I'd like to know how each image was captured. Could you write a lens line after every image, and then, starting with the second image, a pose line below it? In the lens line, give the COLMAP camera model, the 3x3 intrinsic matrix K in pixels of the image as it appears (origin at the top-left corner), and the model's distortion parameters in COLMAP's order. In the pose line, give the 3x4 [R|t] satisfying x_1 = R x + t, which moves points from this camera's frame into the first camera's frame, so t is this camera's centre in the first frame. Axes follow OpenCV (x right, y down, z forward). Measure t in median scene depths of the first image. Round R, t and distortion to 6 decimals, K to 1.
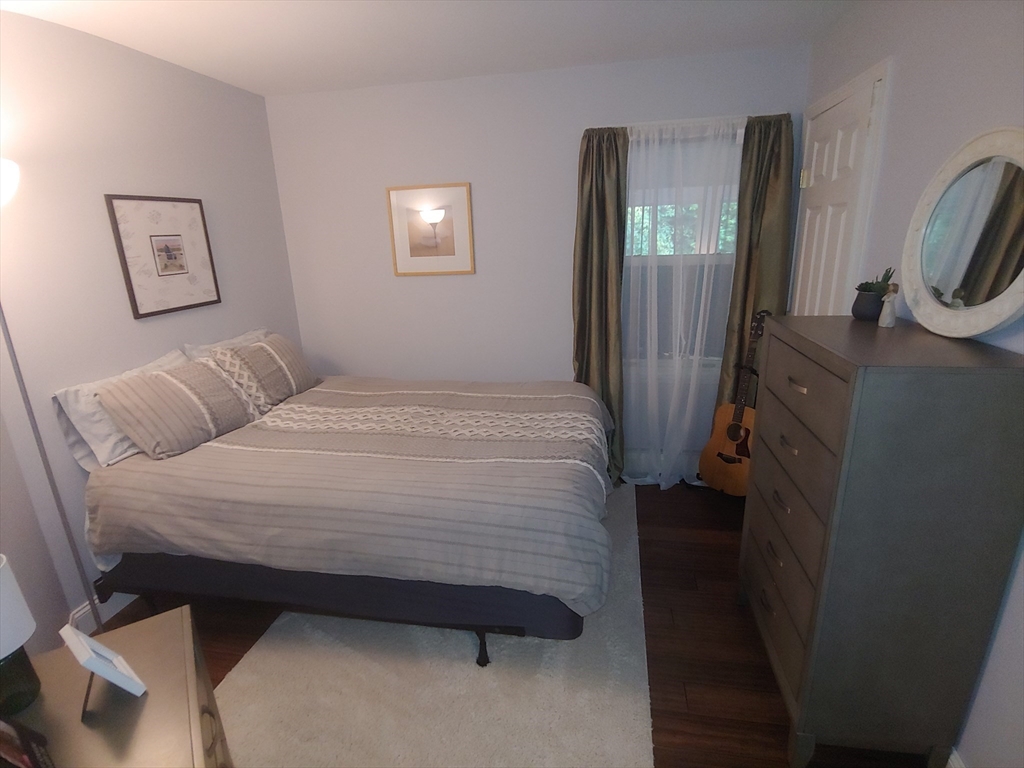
lens RADIAL K [[518.8, 0, 510.0], [0, 518.8, 391.3], [0, 0, 1]] dist [-0.013536, -0.000278]
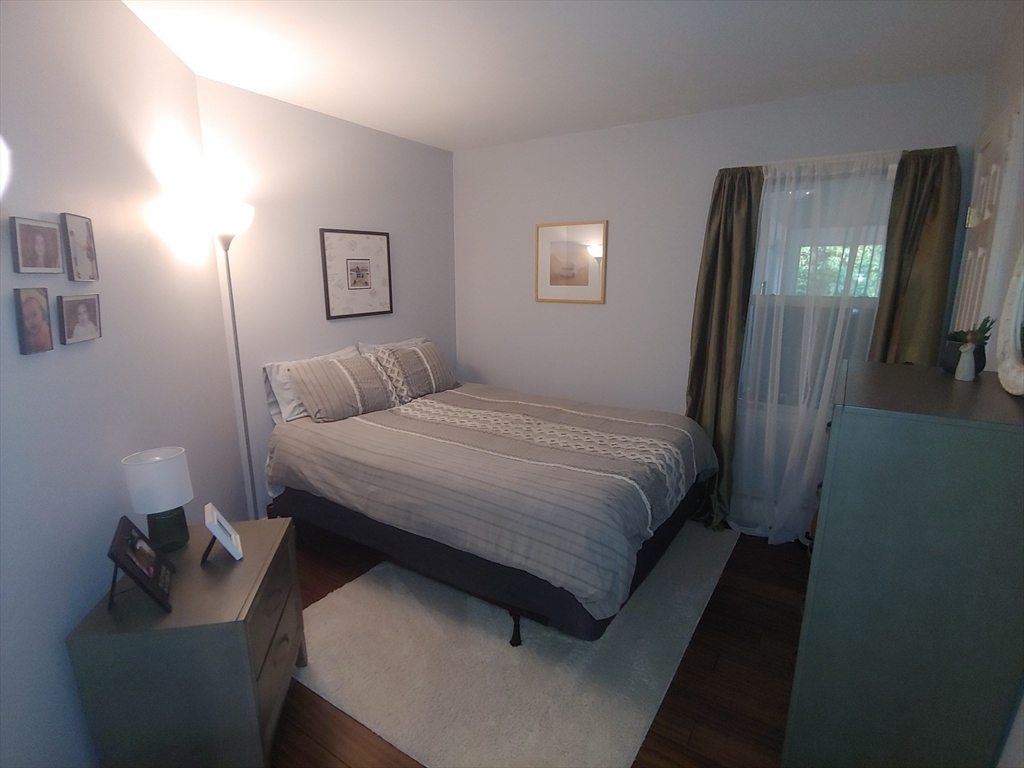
lens RADIAL K [[518.8, 0, 510.0], [0, 518.8, 391.3], [0, 0, 1]] dist [-0.013536, -0.000278]
pose [[0.923201, 0.119832, -0.365156, 0.220656], [-0.142472, 0.989159, -0.035593, 0.024090], [0.356933, 0.084884, 0.930266, -0.066622]]
